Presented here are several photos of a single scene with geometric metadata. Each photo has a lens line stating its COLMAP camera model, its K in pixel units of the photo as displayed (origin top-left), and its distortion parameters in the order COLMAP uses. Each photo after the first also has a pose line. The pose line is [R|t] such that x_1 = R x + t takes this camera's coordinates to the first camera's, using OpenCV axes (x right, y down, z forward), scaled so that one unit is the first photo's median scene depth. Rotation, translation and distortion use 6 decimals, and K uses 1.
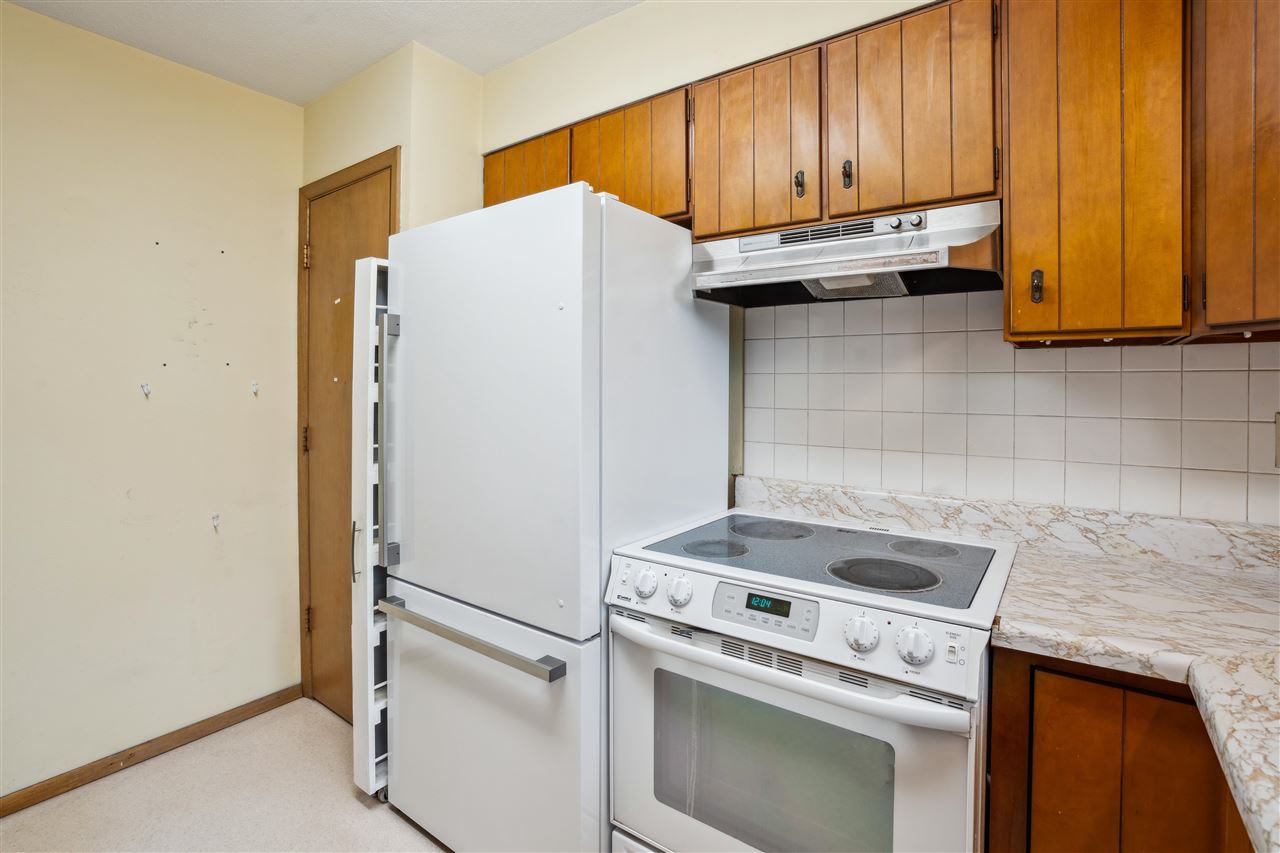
lens RADIAL K [[601.5, 0, 644.2], [0, 601.5, 400.8], [0, 0, 1]] dist [-0.030668, -0.000359]
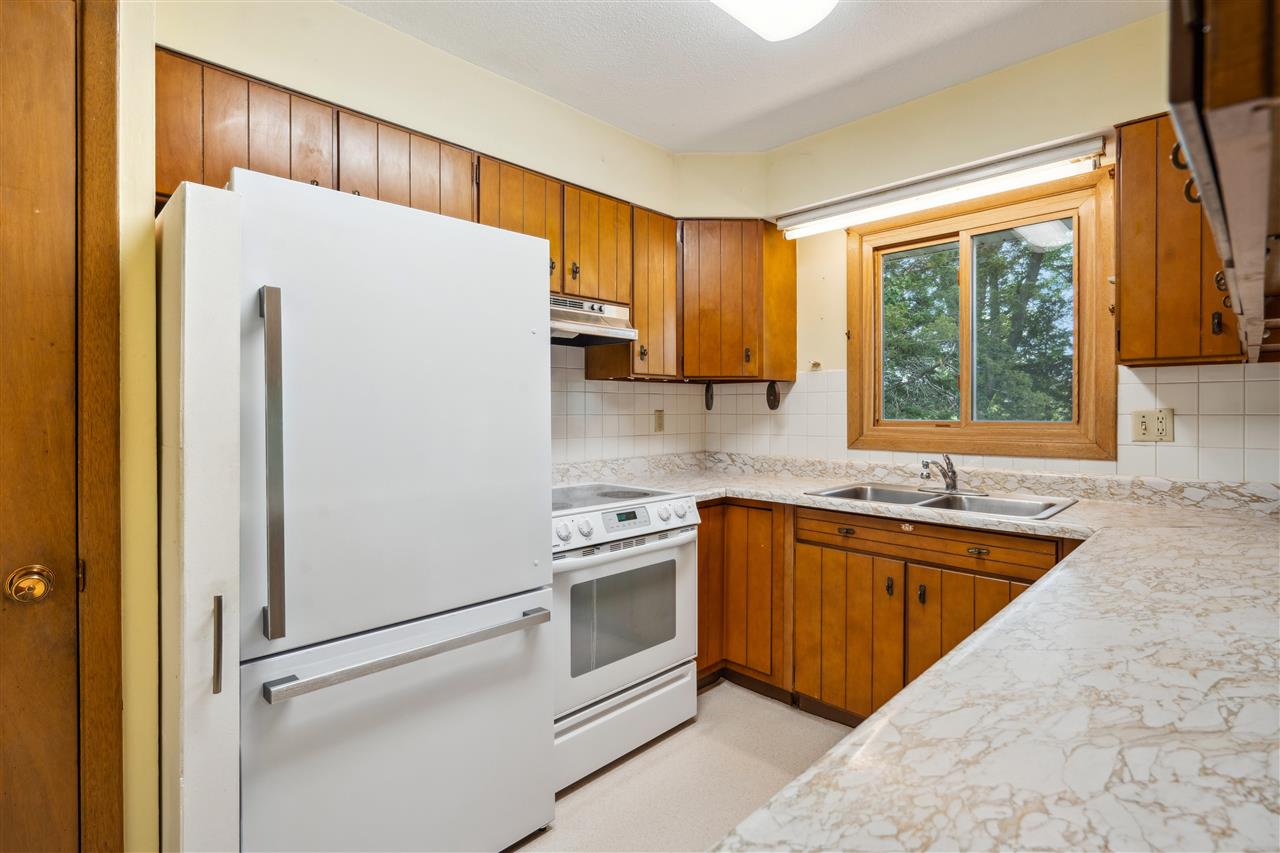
lens RADIAL K [[622.8, 0, 675.8], [0, 622.8, 416.1], [0, 0, 1]] dist [0.048295, 0.000737]
pose [[0.121101, -0.010796, 0.992581, -1.528330], [0.021062, 0.999744, 0.008305, 0.022271], [-0.992417, 0.019900, 0.121297, 0.567197]]
